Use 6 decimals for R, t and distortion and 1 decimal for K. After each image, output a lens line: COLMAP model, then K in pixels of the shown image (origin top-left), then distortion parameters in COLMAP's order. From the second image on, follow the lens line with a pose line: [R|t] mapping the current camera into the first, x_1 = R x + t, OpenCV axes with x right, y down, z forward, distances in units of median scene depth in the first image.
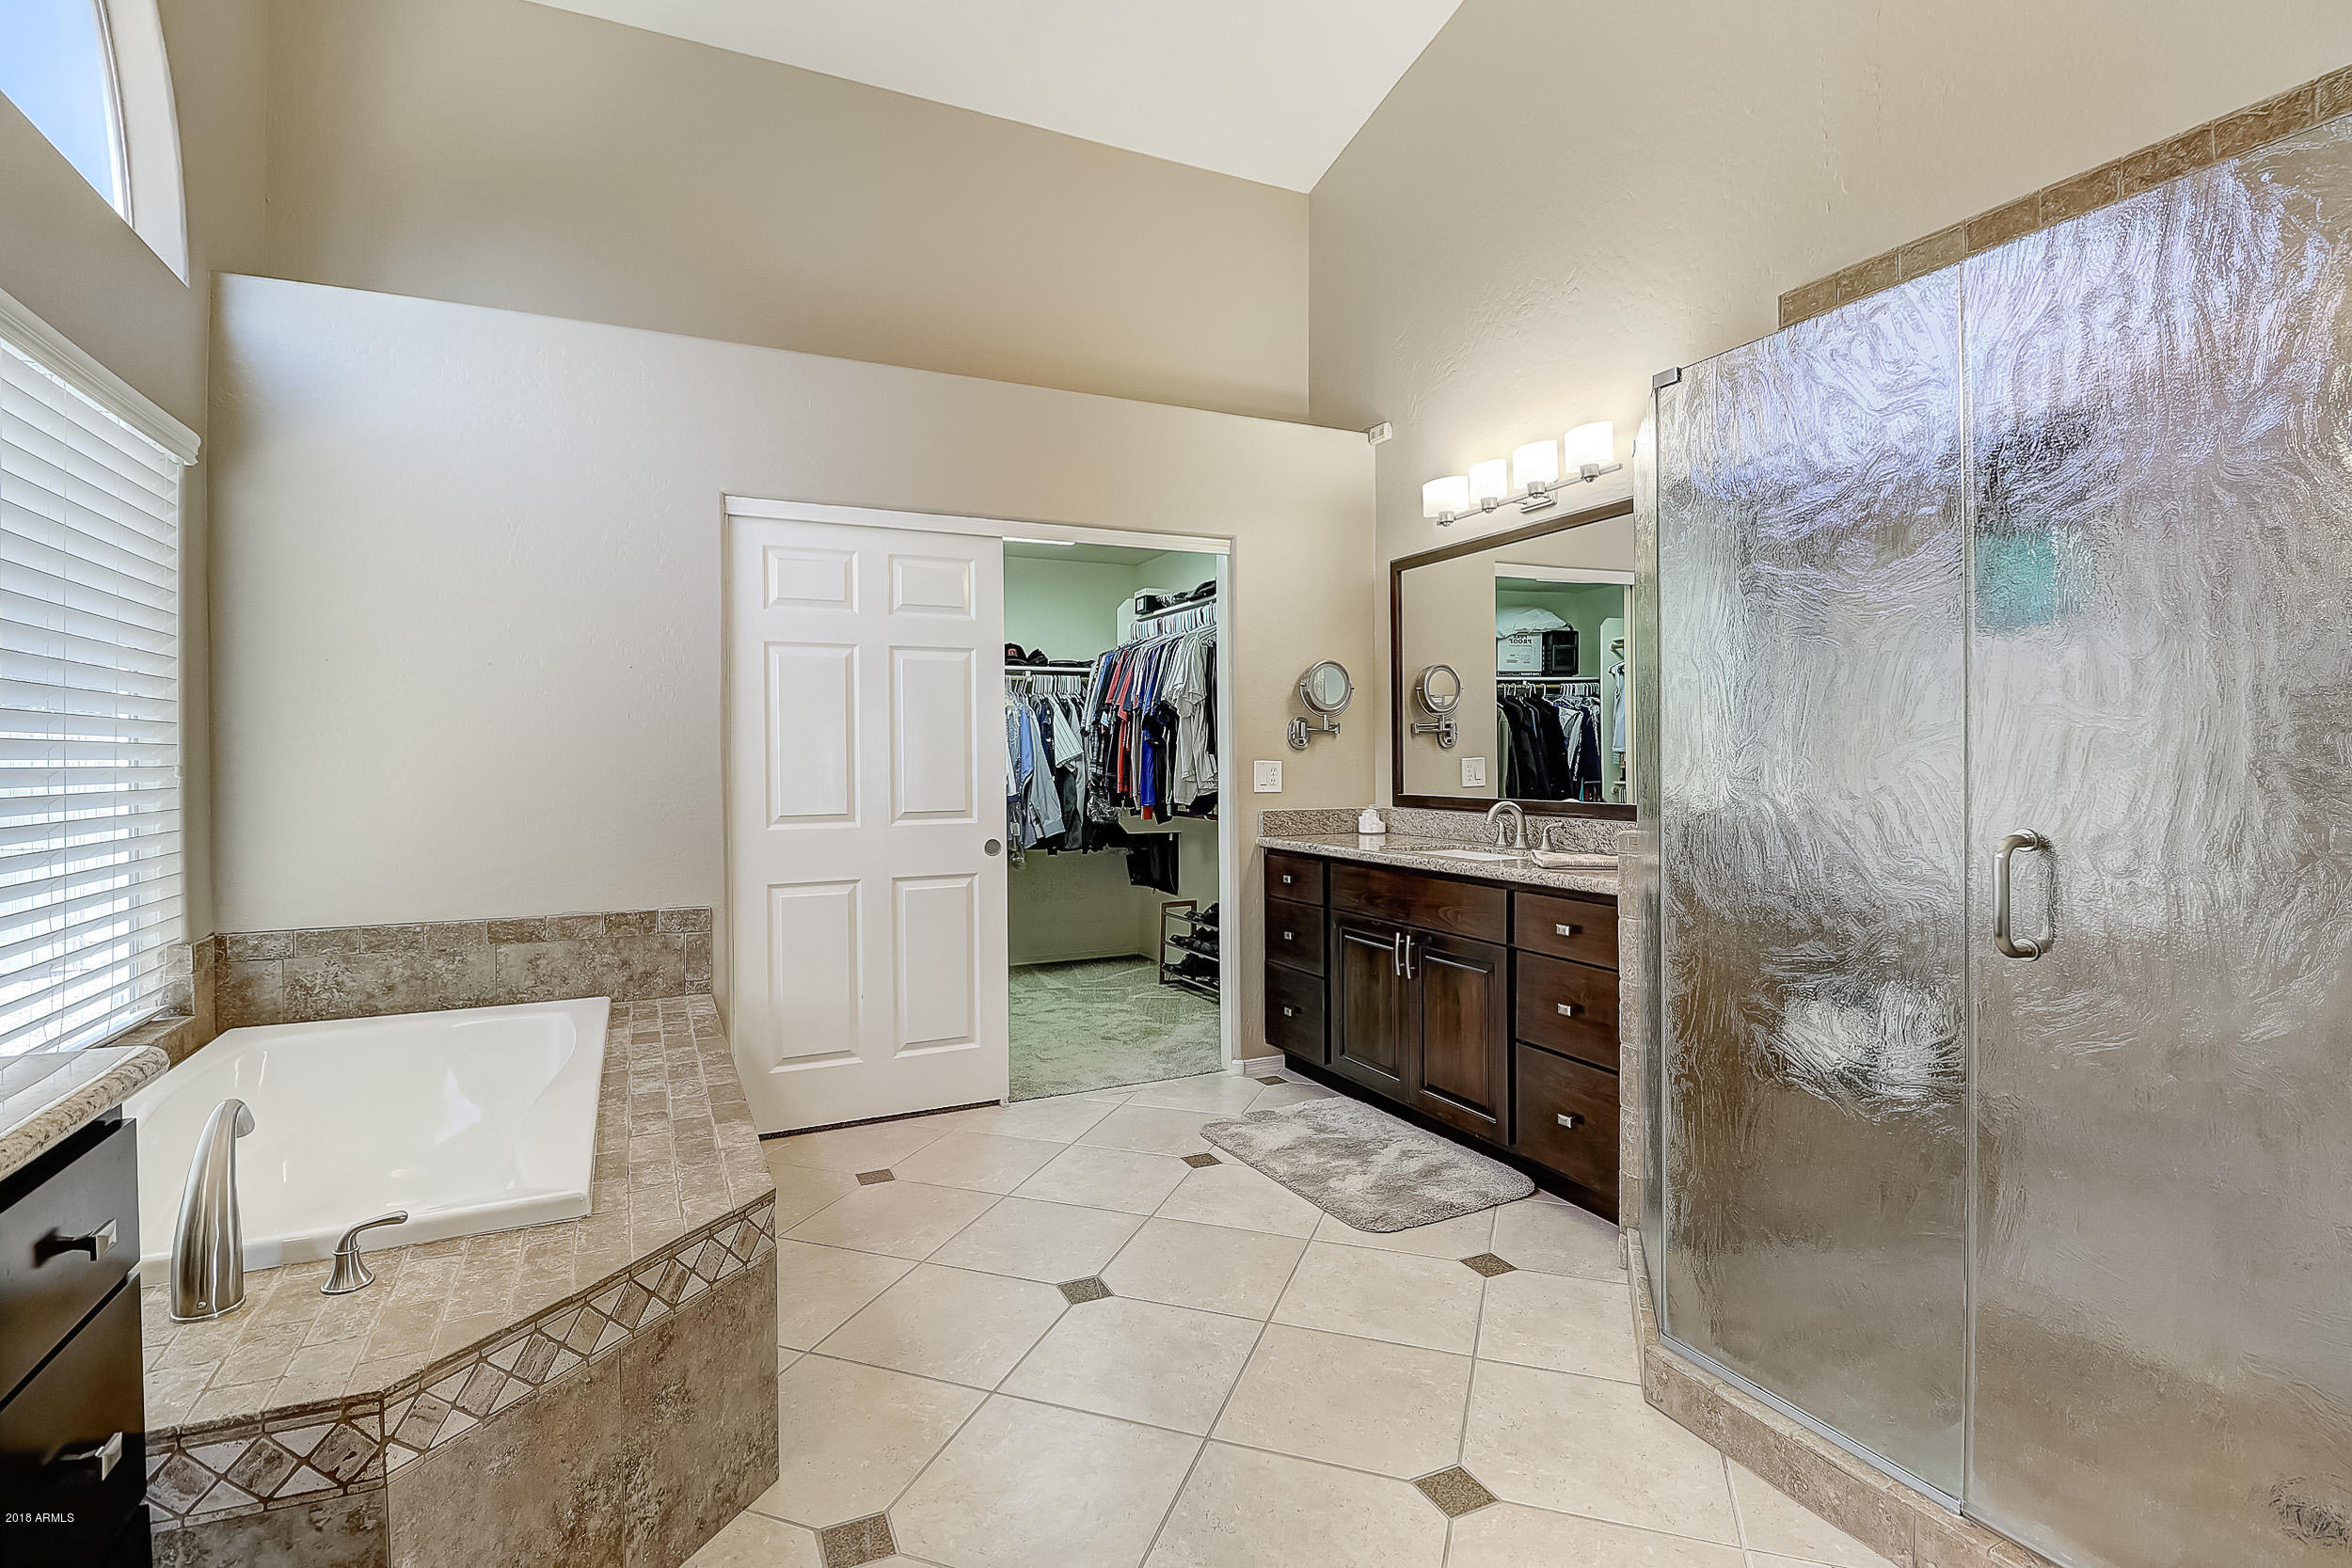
lens RADIAL K [[1095.0, 0, 1164.5], [0, 1095.0, 761.8], [0, 0, 1]] dist [-0.000236, -0.014402]
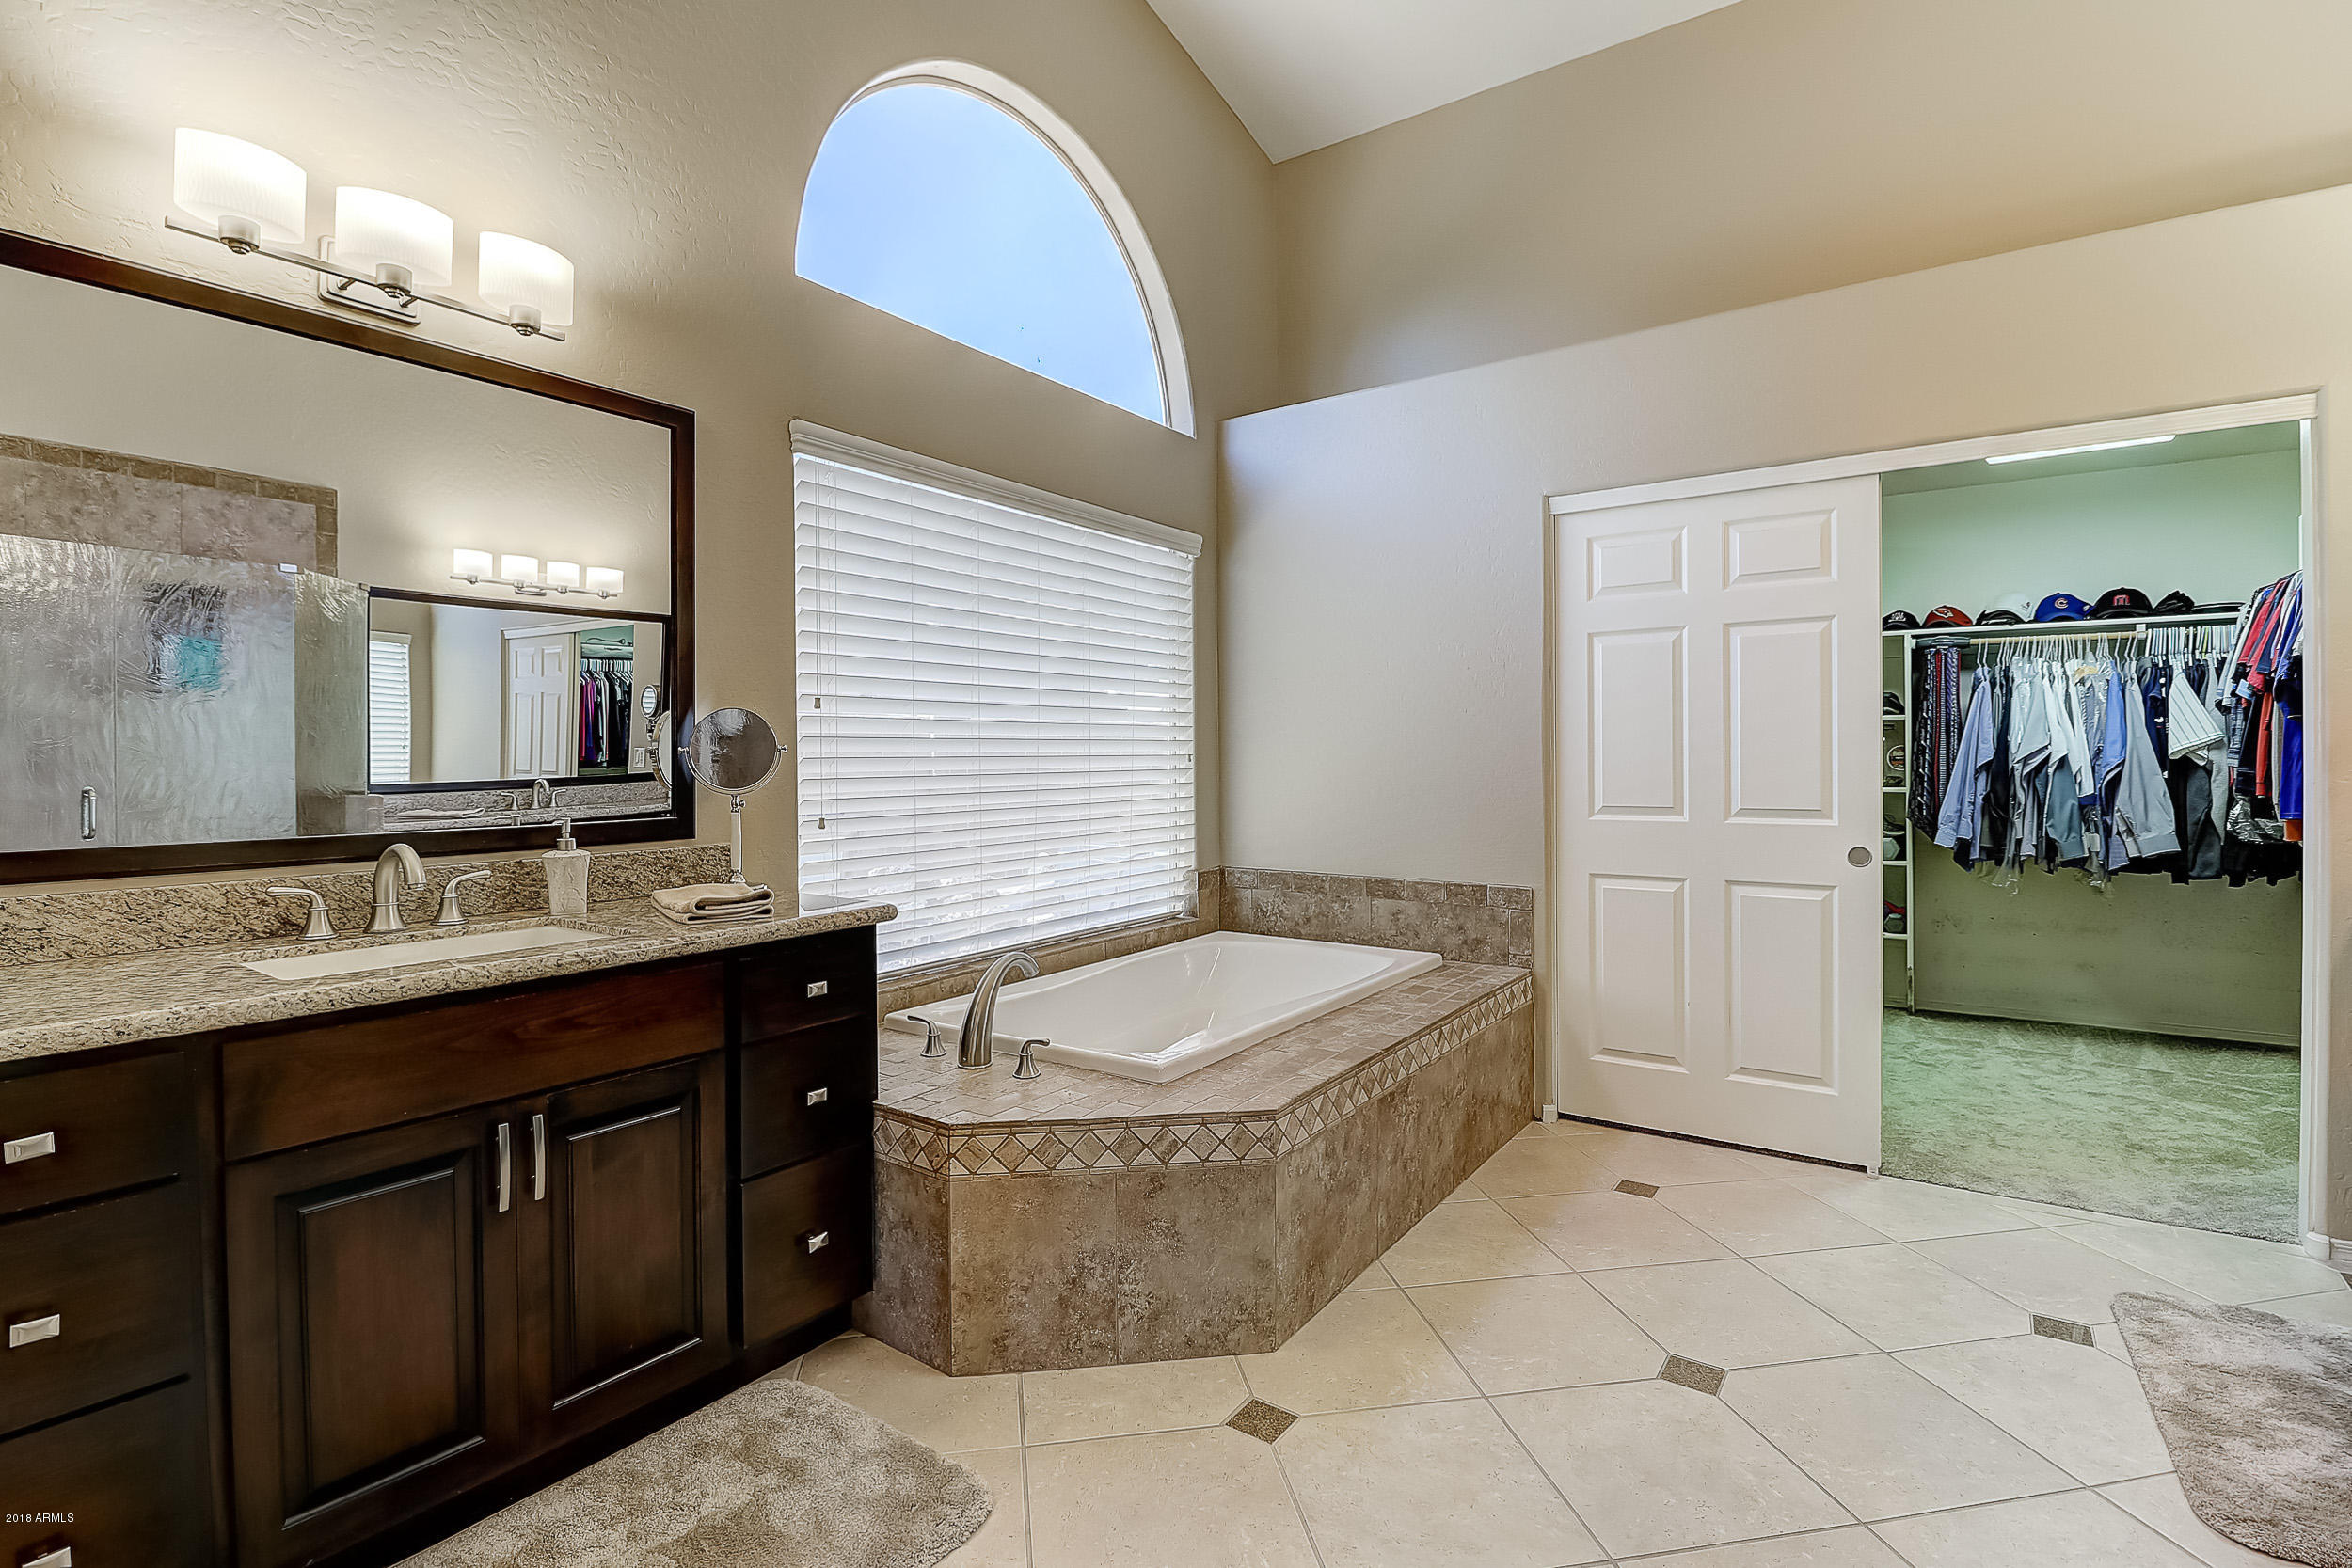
lens RADIAL K [[1095.0, 0, 1164.5], [0, 1095.0, 761.8], [0, 0, 1]] dist [-0.000236, -0.014402]
pose [[0.483609, 0.009986, -0.875227, 0.346562], [0.000948, 0.999928, 0.011933, -0.003374], [0.875283, -0.006601, 0.483565, 0.172936]]
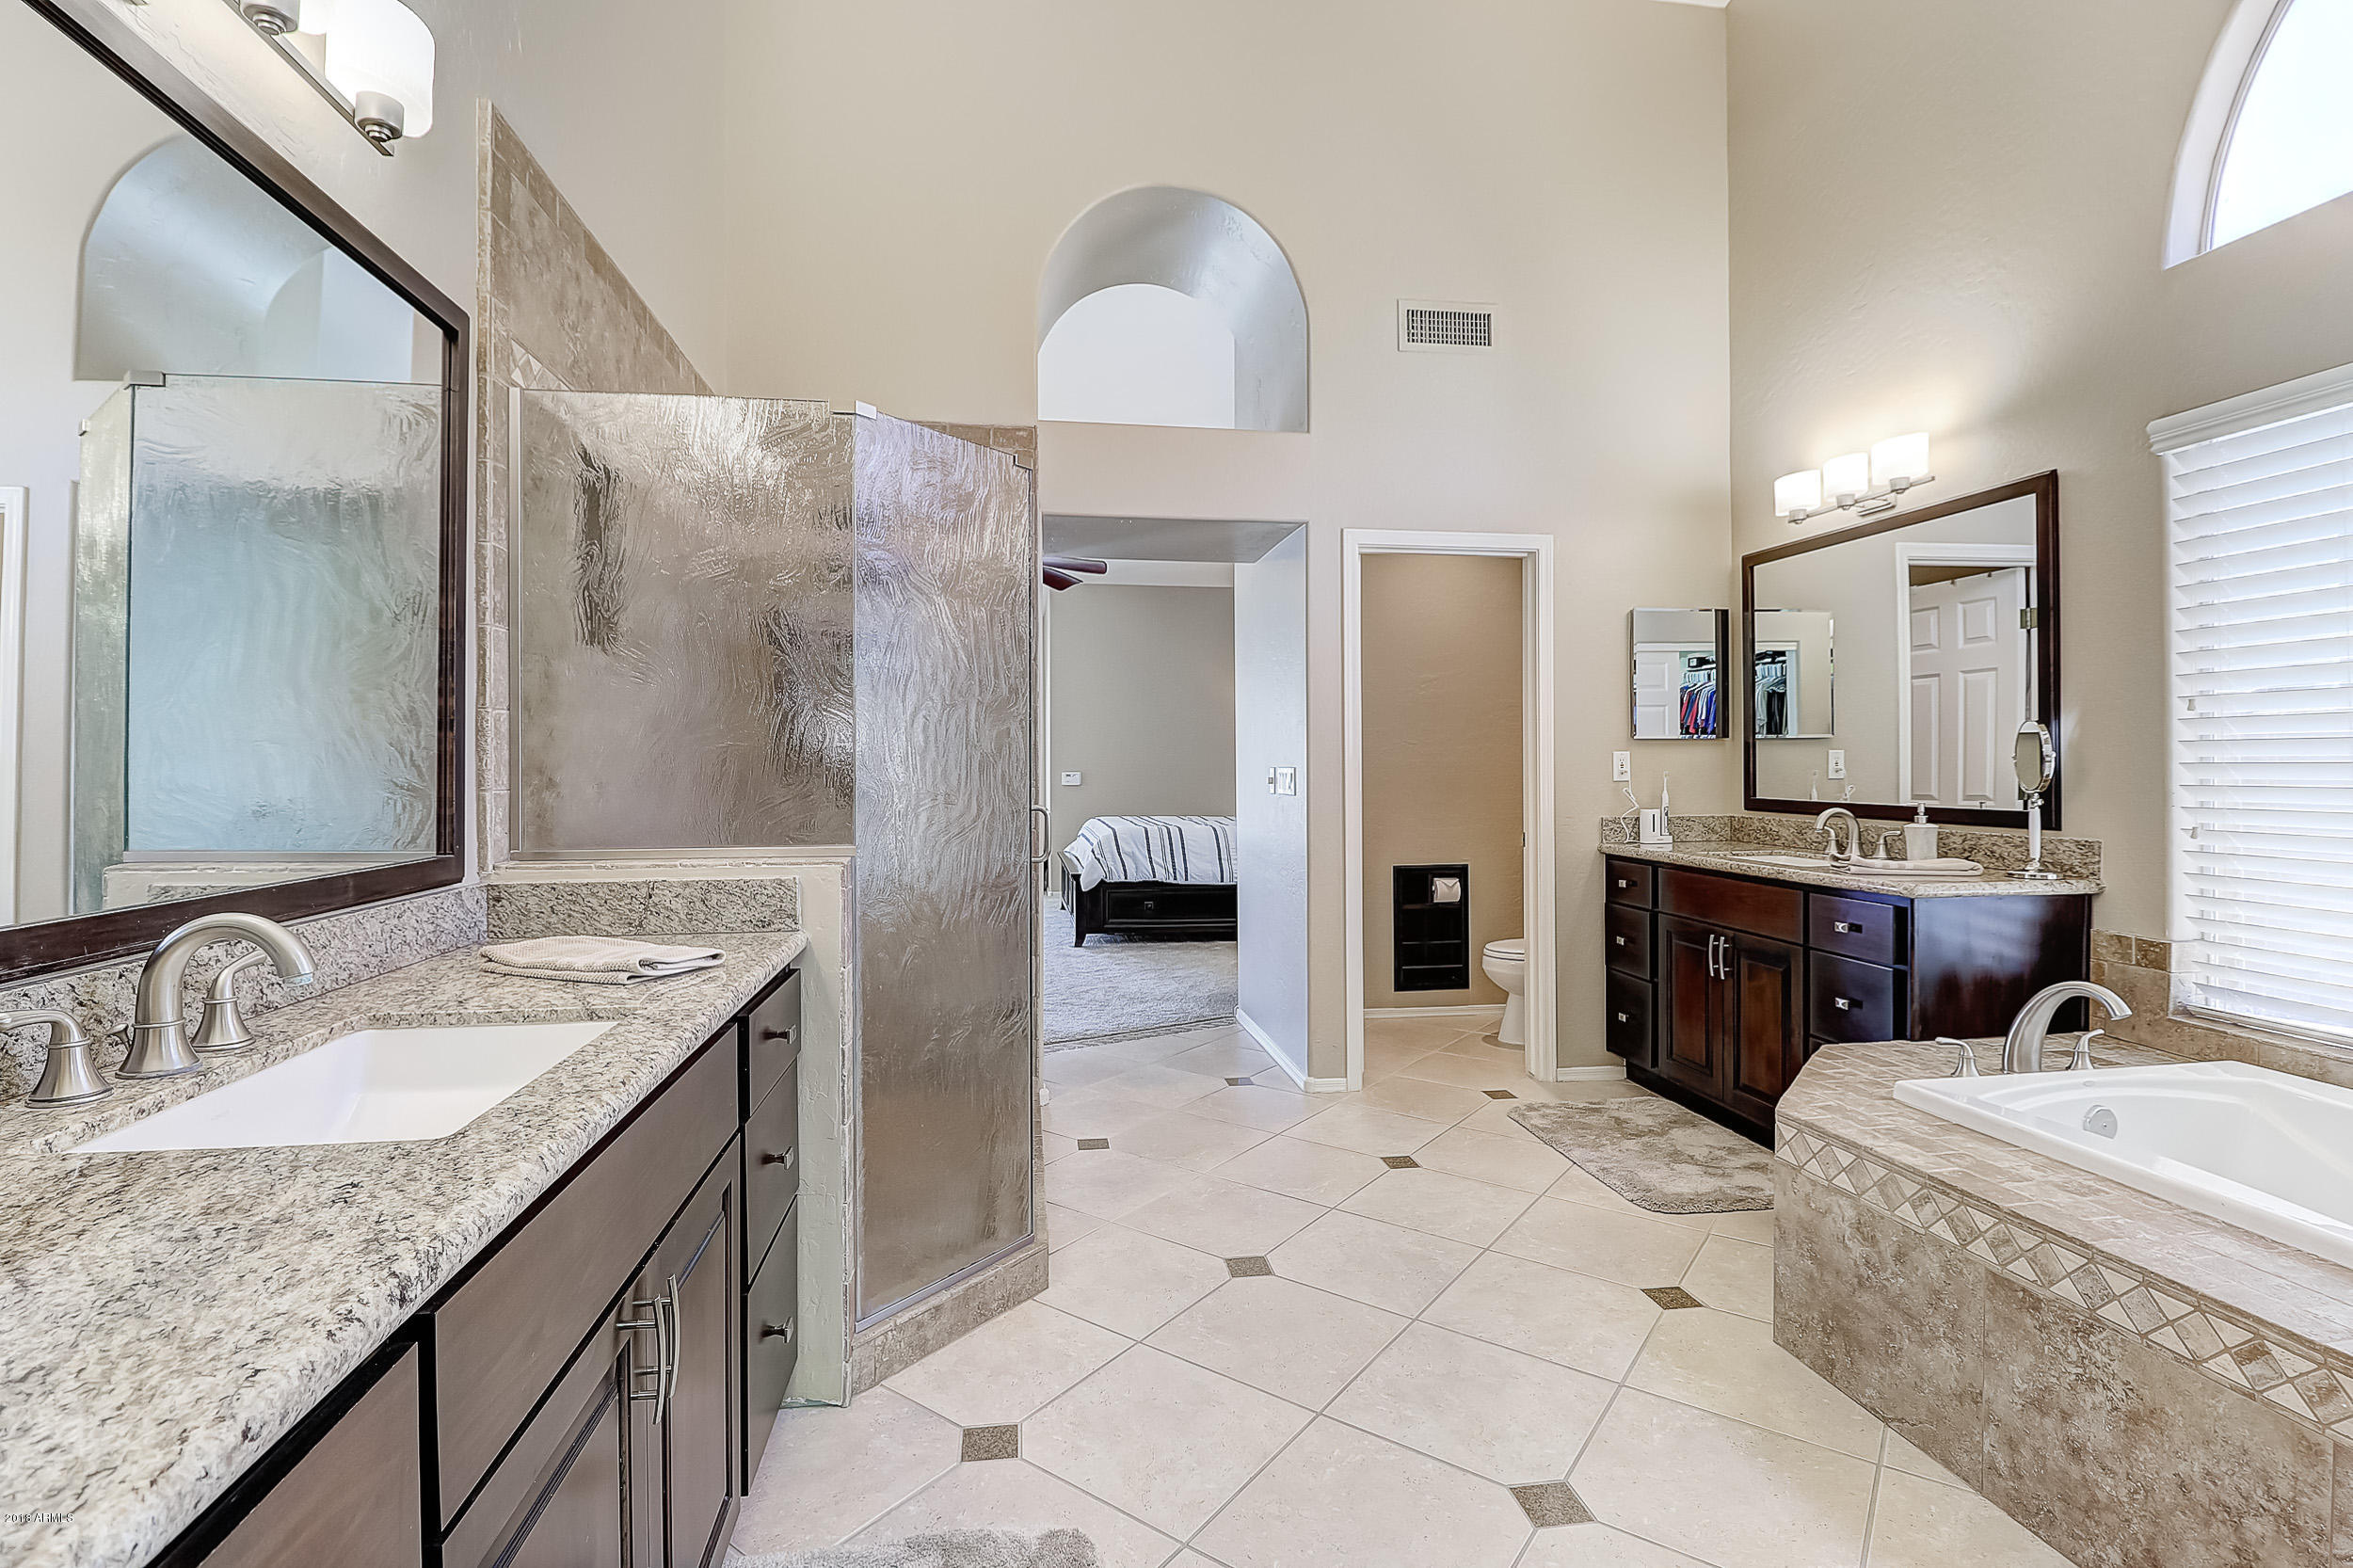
lens RADIAL K [[1095.5, 0, 1165.0], [0, 1095.5, 761.8], [0, 0, 1]] dist [-0.000236, -0.014402]
pose [[-0.956223, 0.011999, 0.292392, -0.034238], [0.011615, 0.999928, -0.003050, -0.003638], [-0.292408, 0.000479, -0.956294, 1.306785]]
